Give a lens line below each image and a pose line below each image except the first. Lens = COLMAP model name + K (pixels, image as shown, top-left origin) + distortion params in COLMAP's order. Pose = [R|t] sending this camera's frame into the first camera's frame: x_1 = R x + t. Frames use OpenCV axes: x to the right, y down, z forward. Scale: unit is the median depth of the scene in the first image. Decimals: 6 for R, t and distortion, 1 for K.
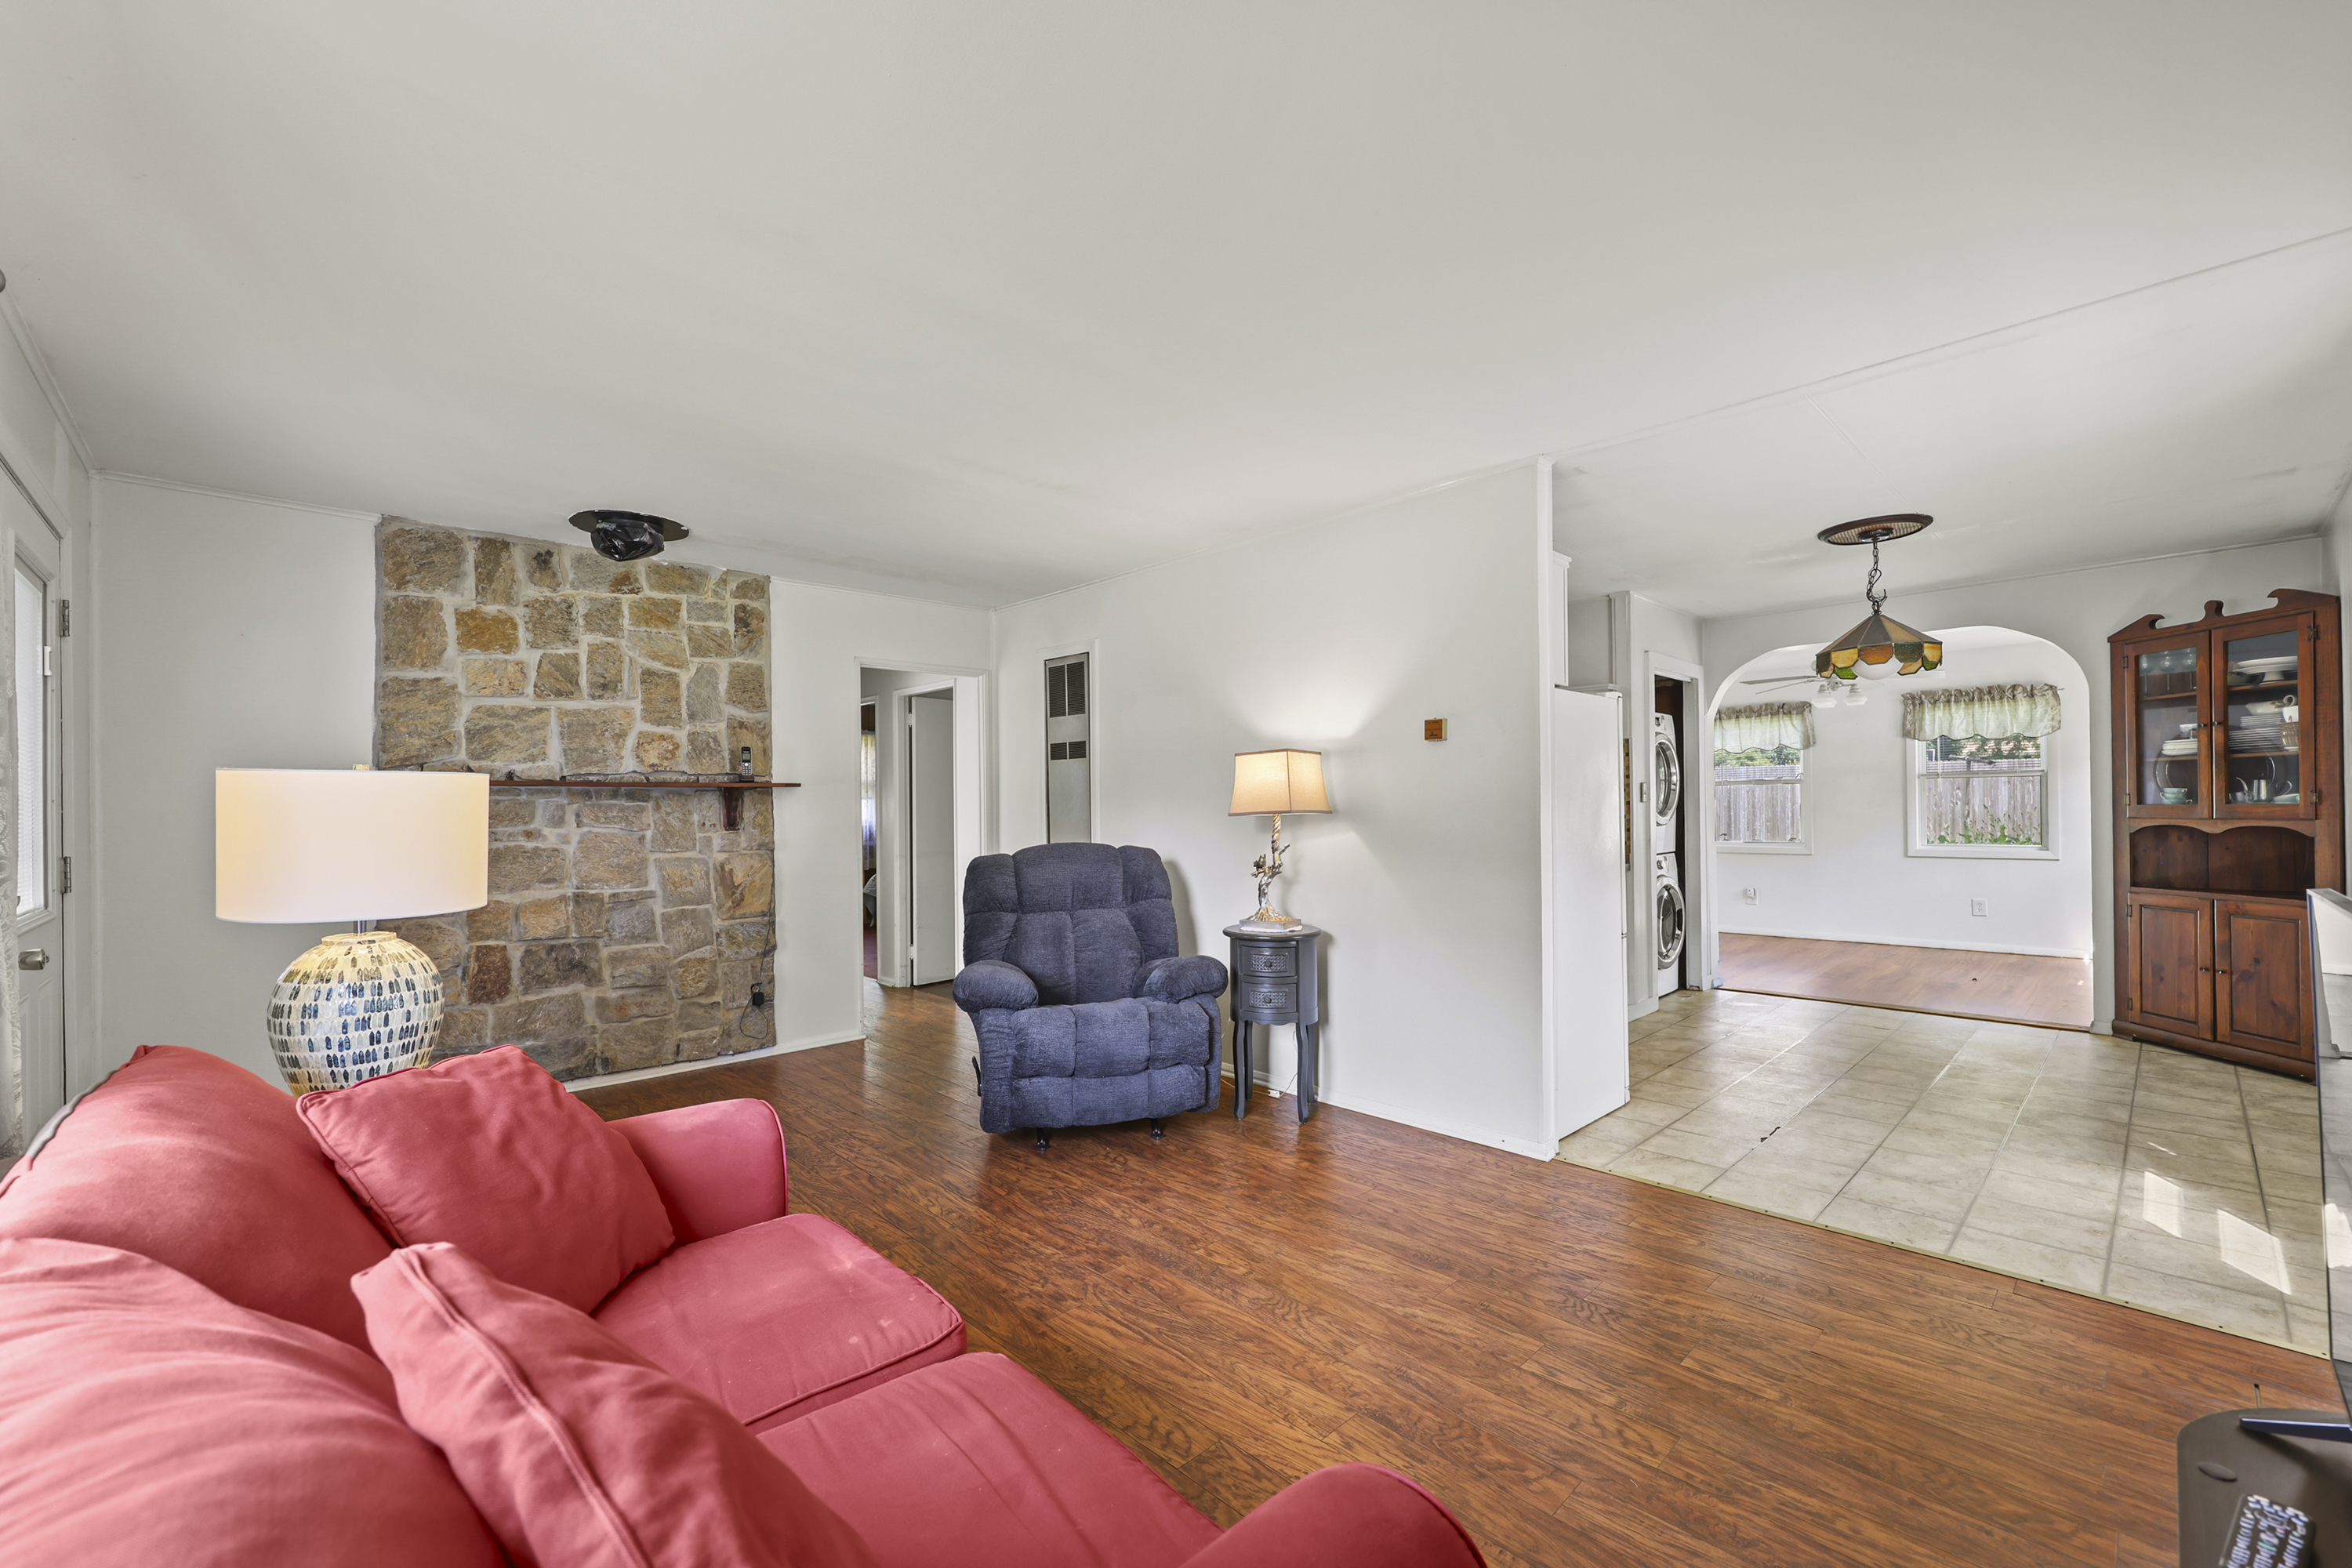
lens RADIAL K [[950.6, 0, 1190.2], [0, 950.6, 818.4], [0, 0, 1]] dist [0.001569, 0.000648]
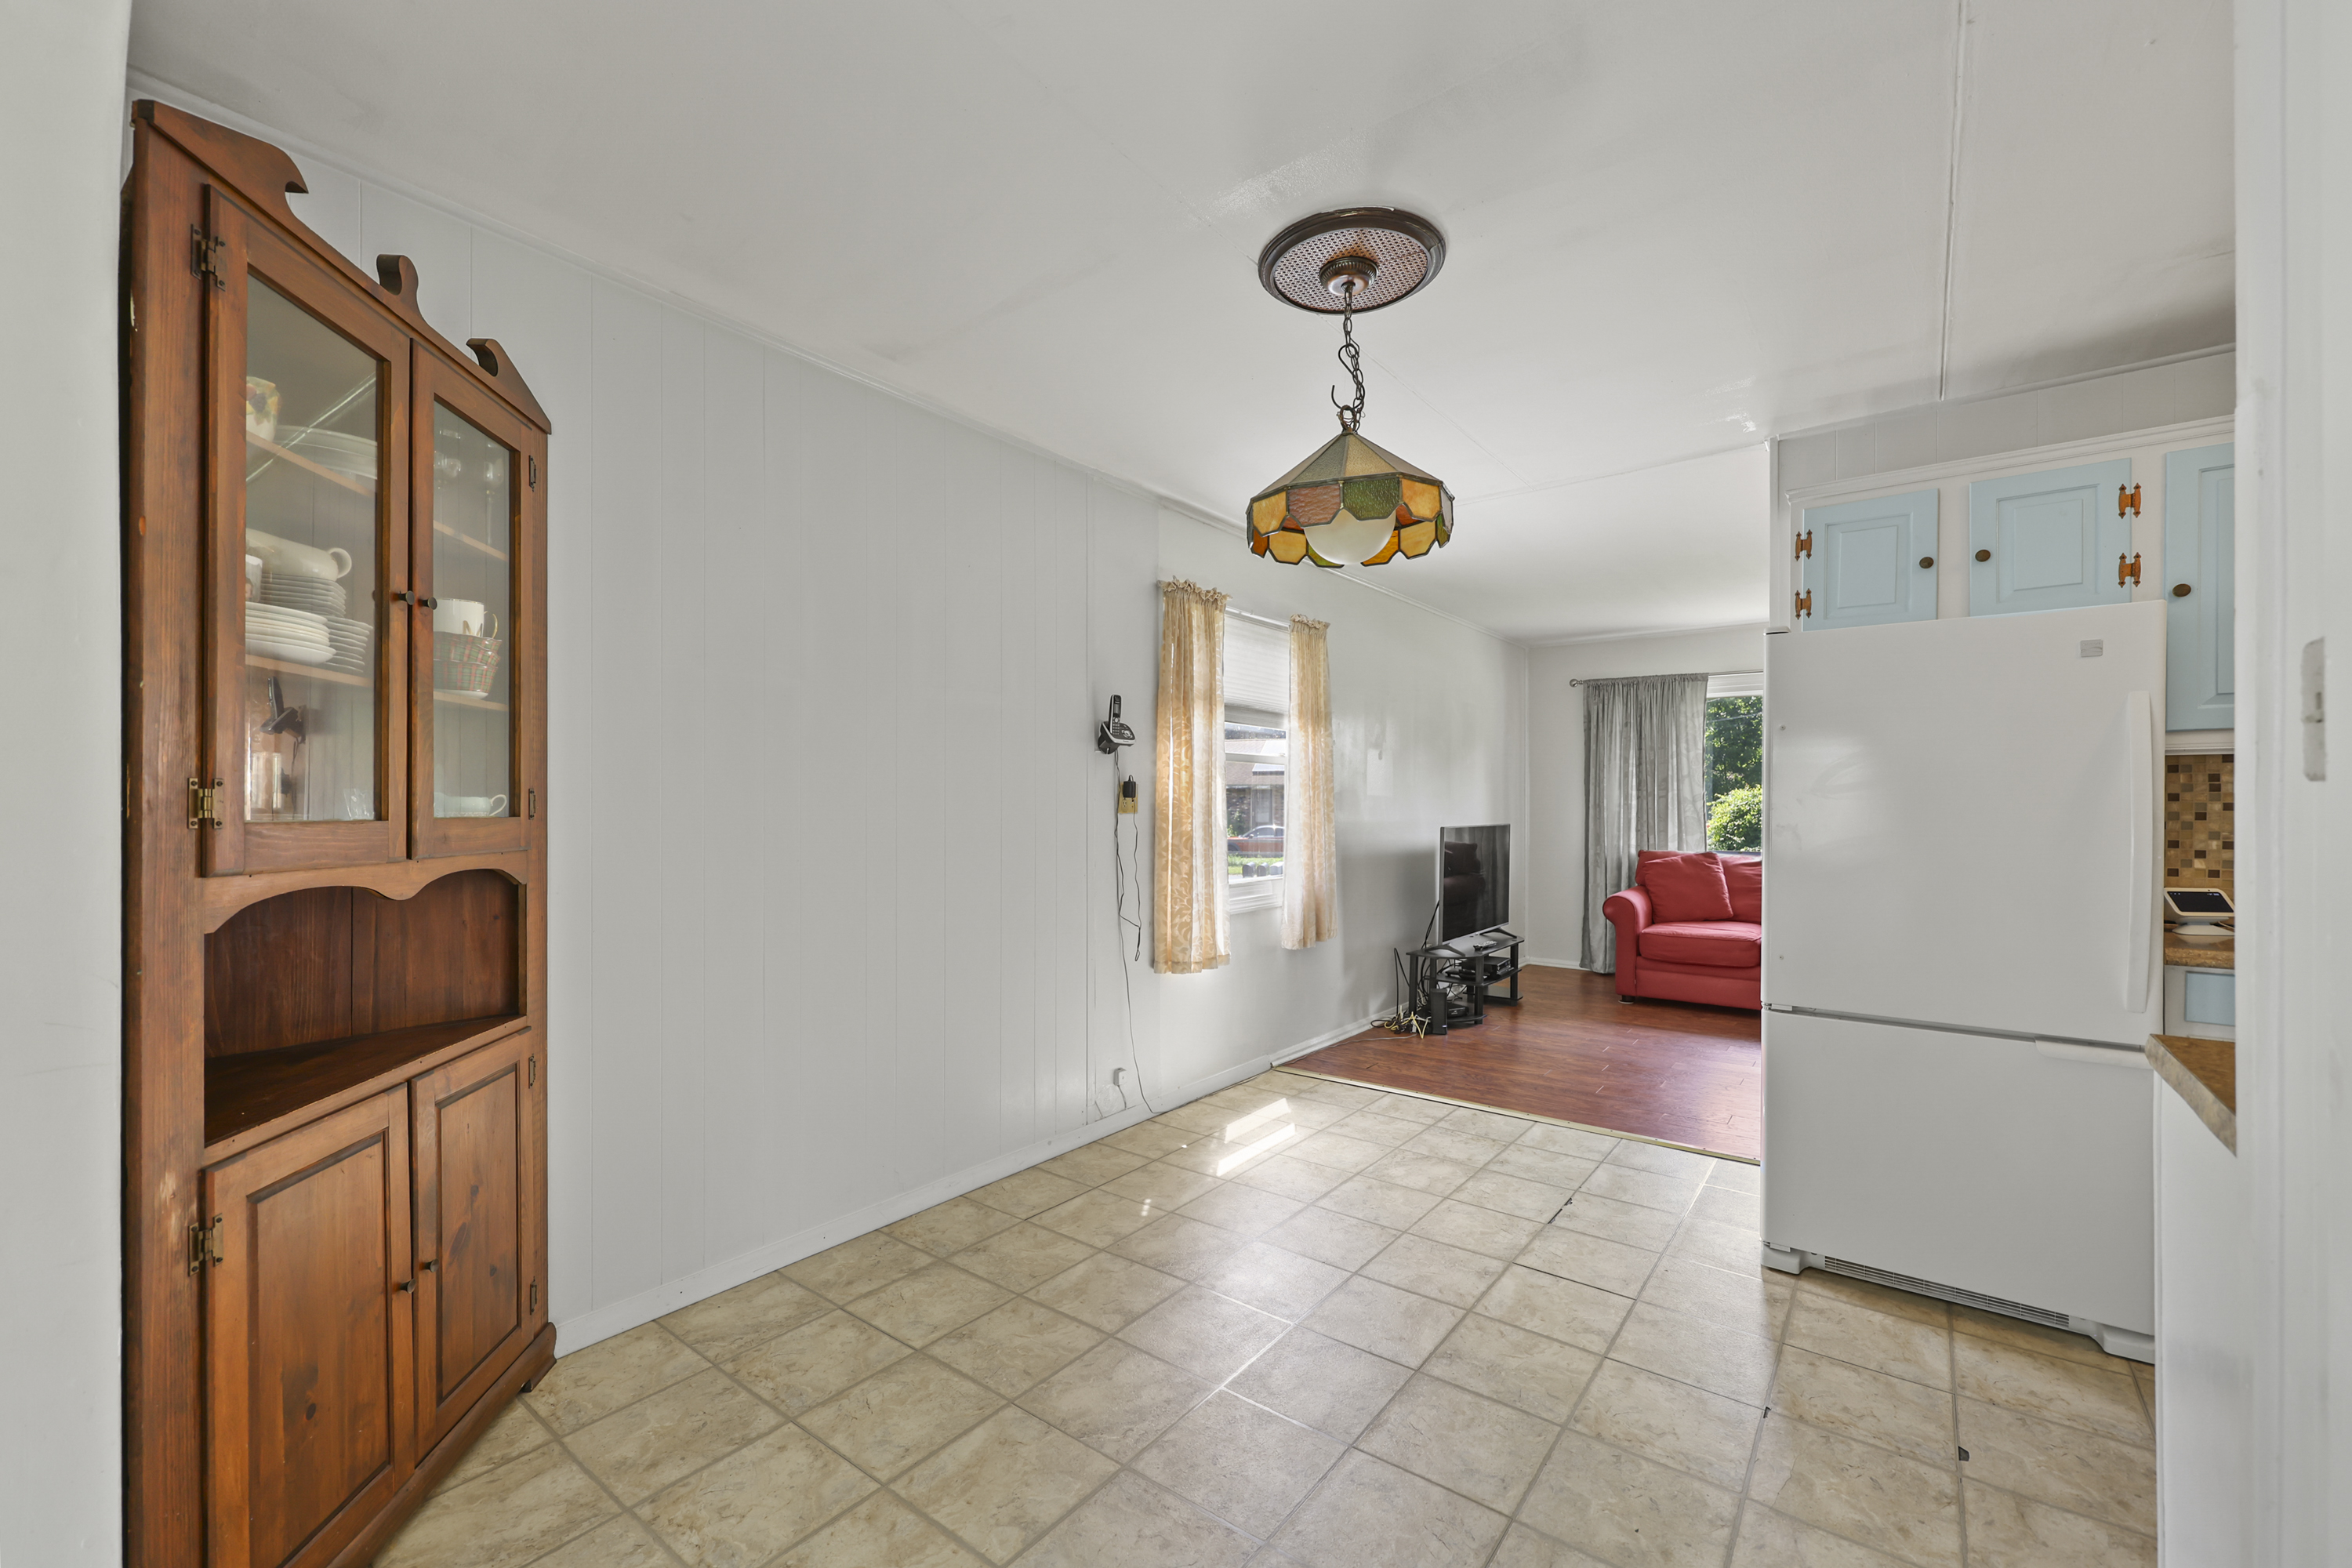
lens RADIAL K [[950.6, 0, 1194.3], [0, 950.6, 808.9], [0, 0, 1]] dist [0.001569, 0.000648]
pose [[-0.986930, 0.012765, -0.160645, 0.910231], [0.010796, 0.999856, 0.013127, -0.021075], [0.160789, 0.011221, -0.986925, 1.521750]]
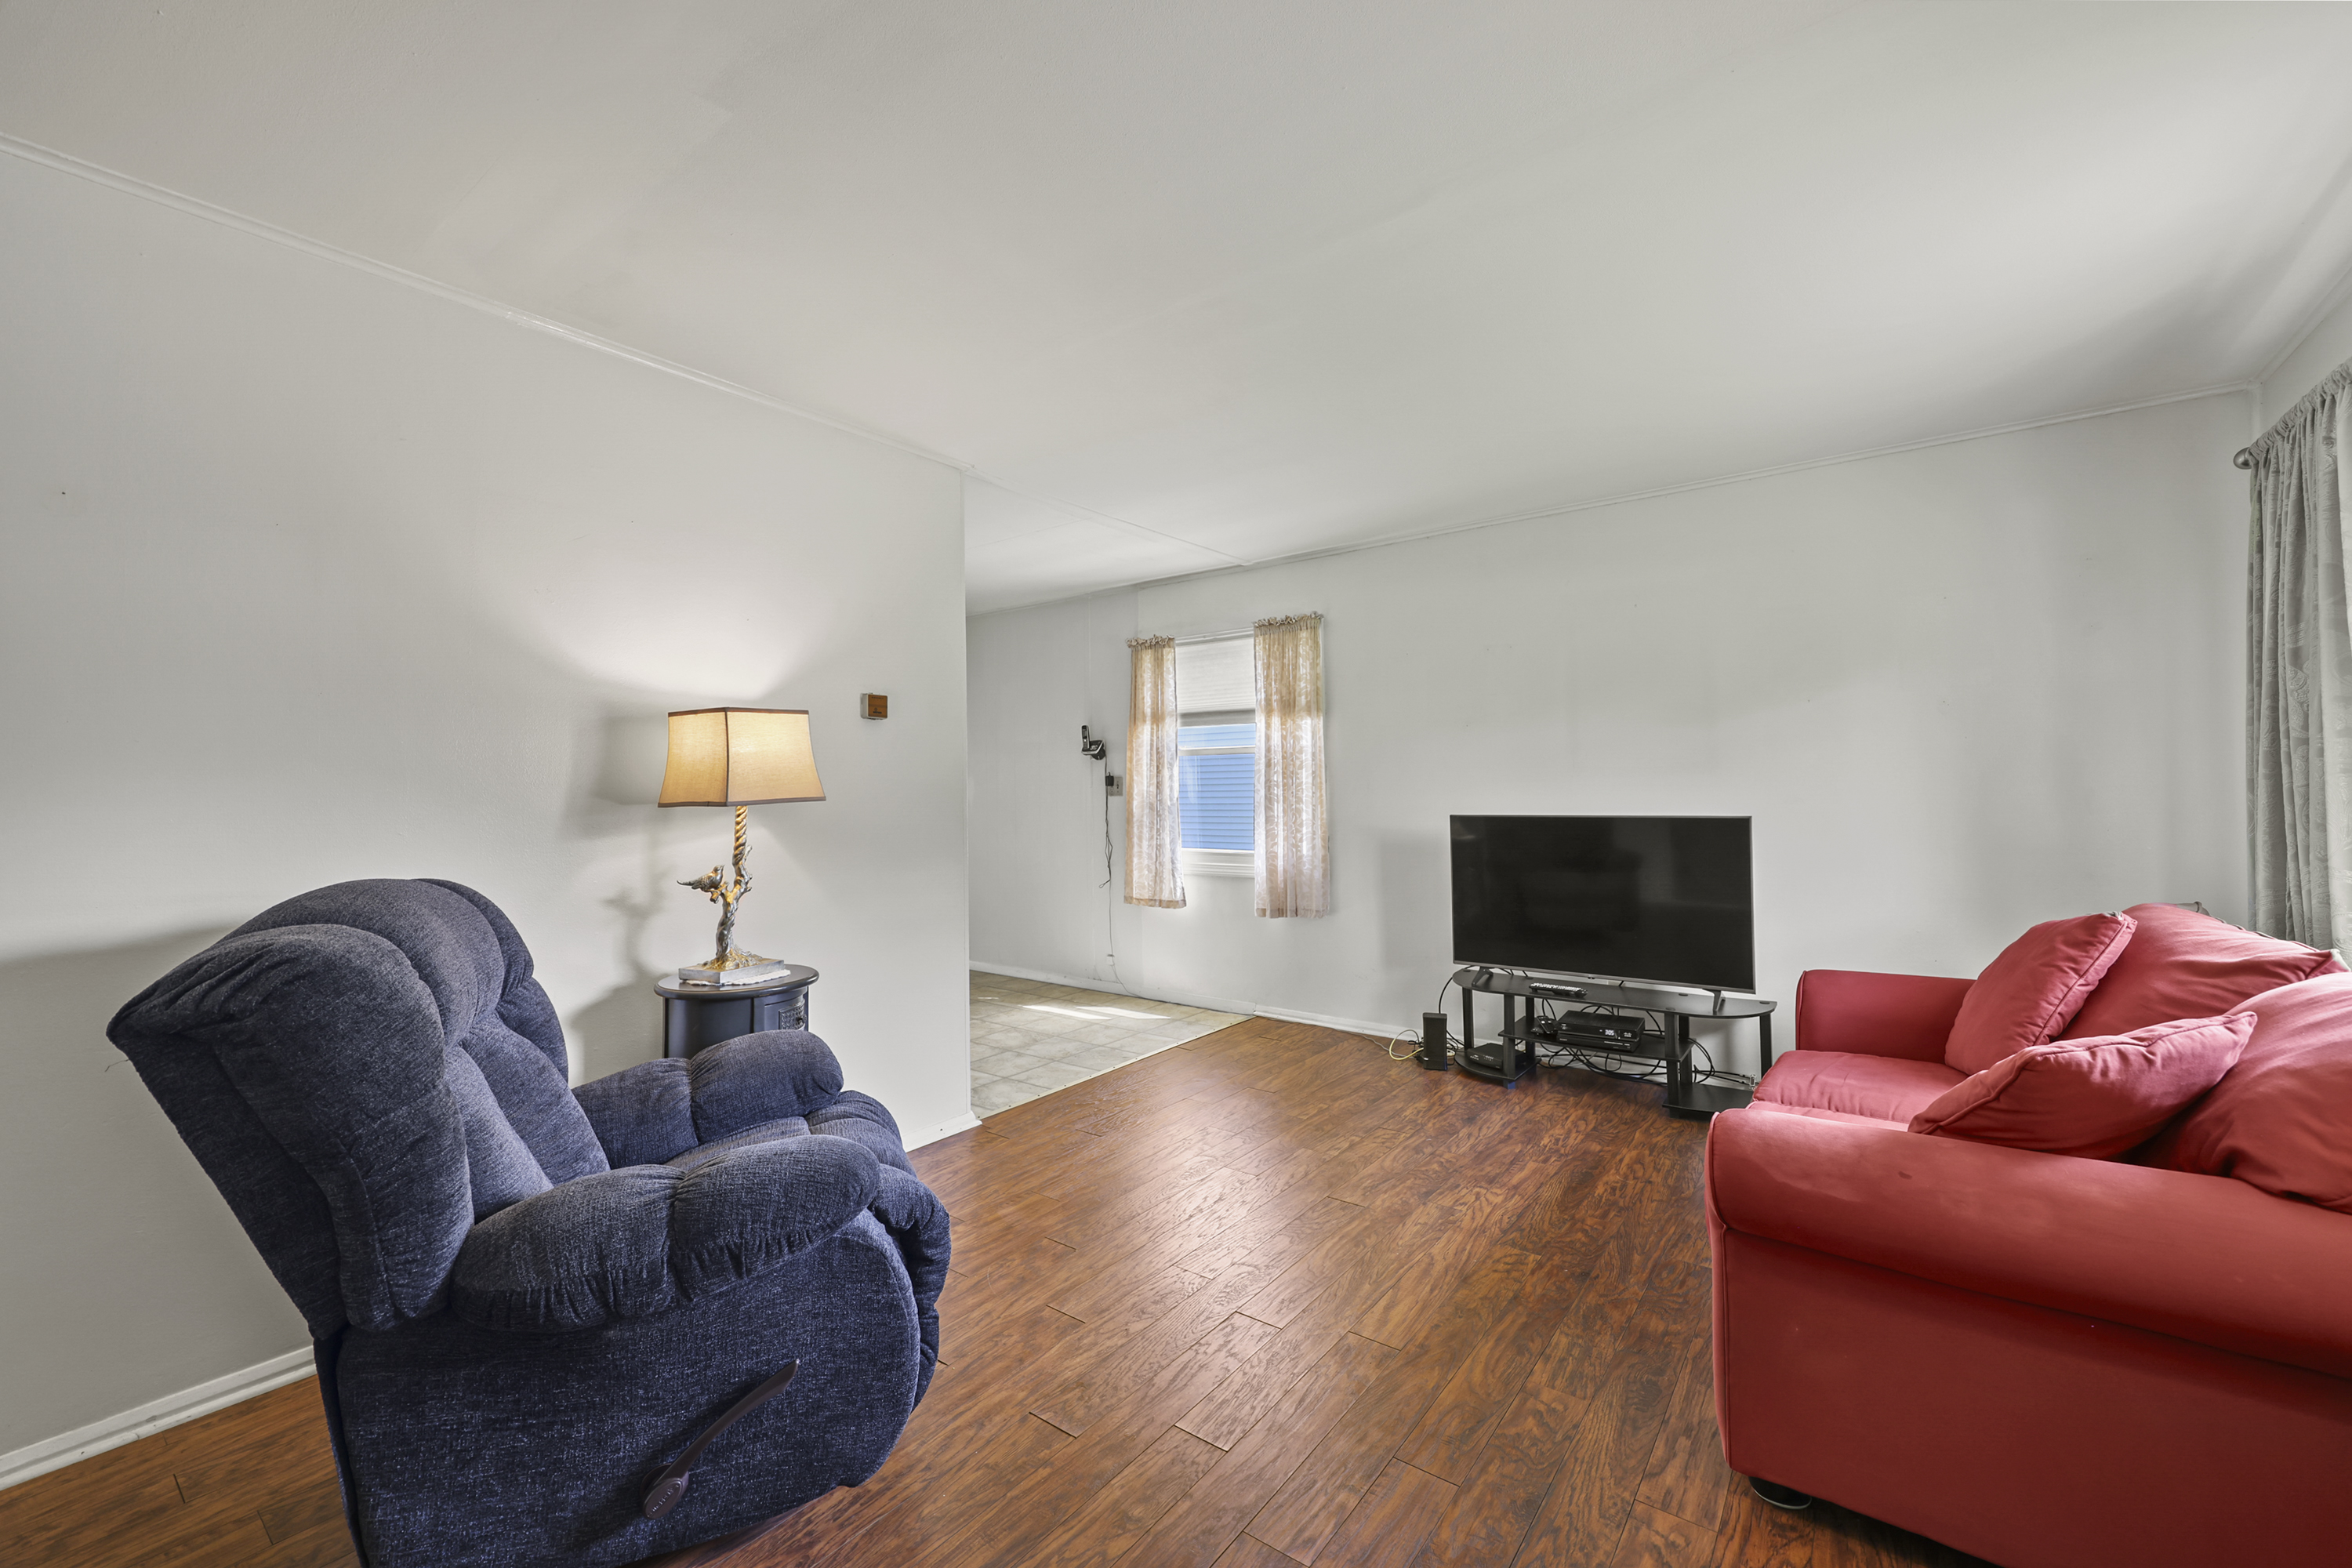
lens RADIAL K [[950.6, 0, 1197.5], [0, 950.6, 781.2], [0, 0, 1]] dist [0.001569, 0.000648]
pose [[-0.167910, 0.021552, 0.985567, -0.579487], [0.017097, 0.999674, -0.018948, 0.001341], [-0.985654, 0.013669, -0.168224, 0.753449]]
